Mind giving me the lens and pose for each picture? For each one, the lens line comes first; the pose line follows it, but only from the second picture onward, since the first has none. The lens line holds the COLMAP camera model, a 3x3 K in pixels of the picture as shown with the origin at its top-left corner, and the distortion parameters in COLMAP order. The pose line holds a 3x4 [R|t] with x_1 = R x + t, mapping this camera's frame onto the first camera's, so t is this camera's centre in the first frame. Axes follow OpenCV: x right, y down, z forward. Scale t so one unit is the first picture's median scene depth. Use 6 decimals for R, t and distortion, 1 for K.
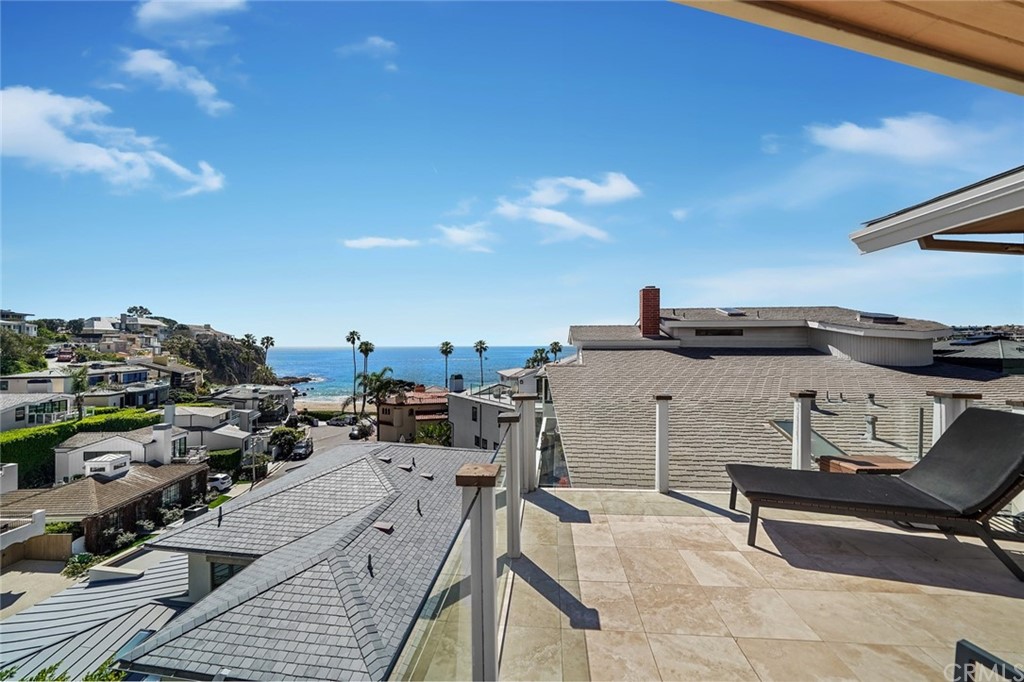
lens RADIAL K [[377.4, 0, 509.9], [0, 377.4, 350.7], [0, 0, 1]] dist [-0.024723, 0.000037]
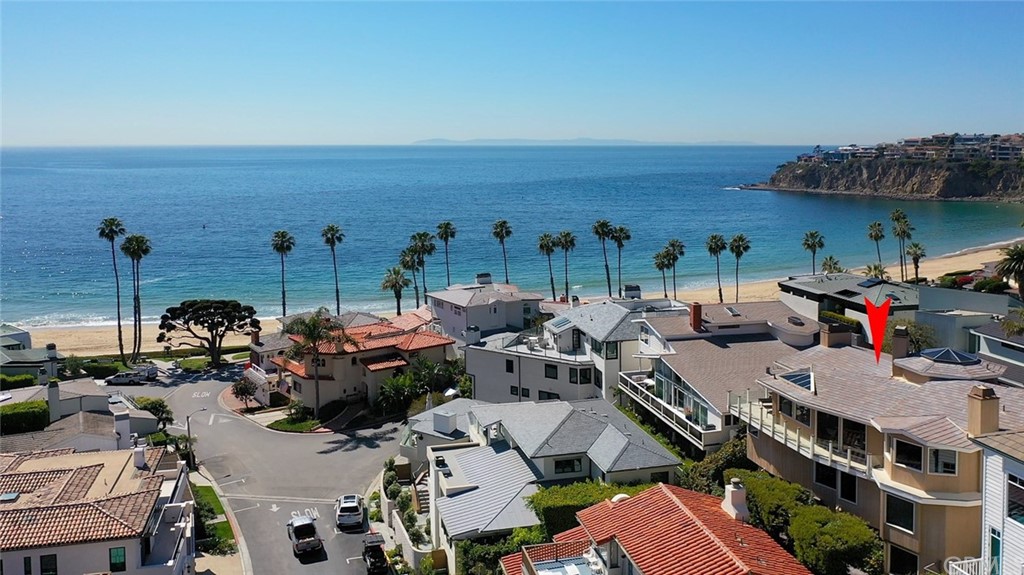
lens RADIAL K [[788.4, 0, 512.0], [0, 788.4, 287.5], [0, 0, 1]] dist [-0.005365, -0.003993]
pose [[0.932589, -0.063820, 0.355252, -0.280721], [0.008499, 0.987854, 0.155155, -0.130370], [-0.360839, -0.141676, 0.921804, -0.338789]]
